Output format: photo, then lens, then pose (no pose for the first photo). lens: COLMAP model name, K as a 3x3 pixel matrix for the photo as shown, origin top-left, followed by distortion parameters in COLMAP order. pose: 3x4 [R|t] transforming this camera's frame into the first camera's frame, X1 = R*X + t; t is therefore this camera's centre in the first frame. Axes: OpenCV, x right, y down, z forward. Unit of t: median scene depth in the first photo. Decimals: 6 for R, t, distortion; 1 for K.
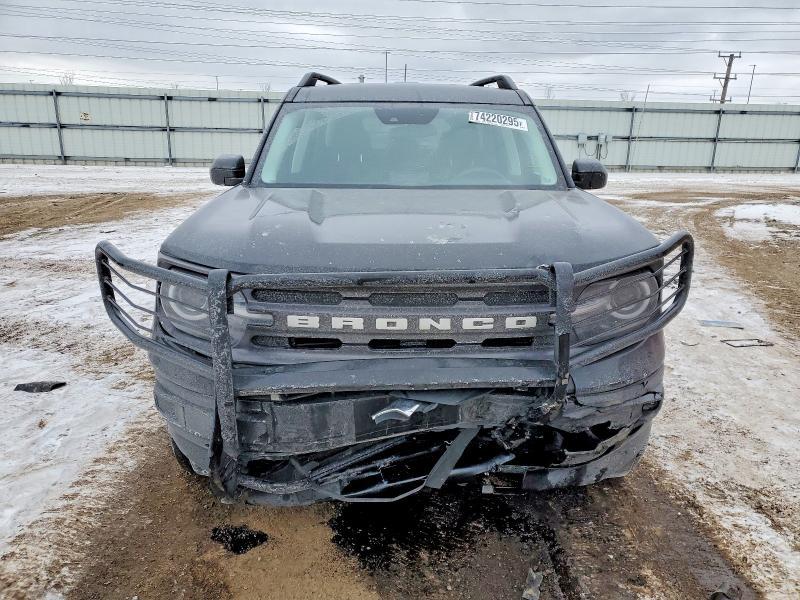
lens RADIAL K [[647.7, 0, 400.0], [0, 647.7, 300.0], [0, 0, 1]] dist [0.020983, -0.003999]
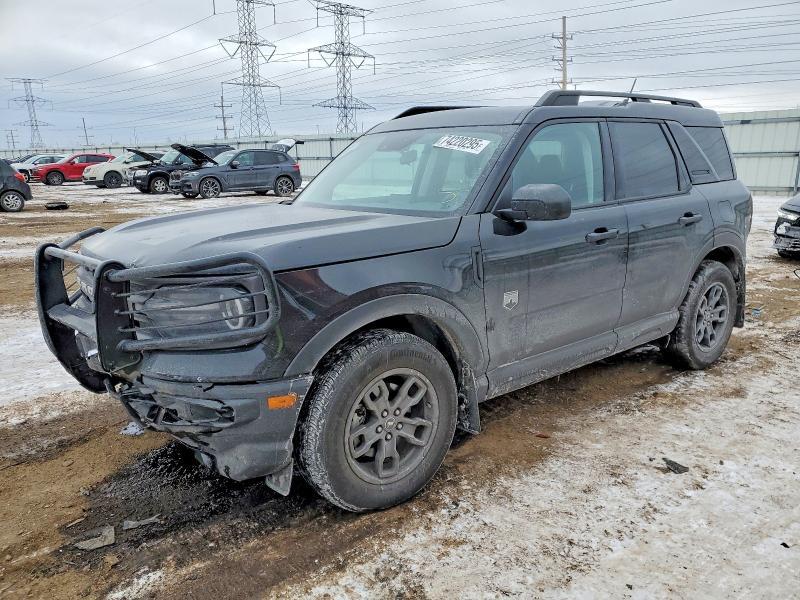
lens RADIAL K [[647.7, 0, 400.0], [0, 647.7, 300.0], [0, 0, 1]] dist [0.020983, -0.003999]
pose [[0.584888, 0.141159, -0.798736, 1.070989], [-0.174360, 0.983600, 0.046152, -0.091654], [0.792152, 0.112274, 0.599909, 0.448918]]
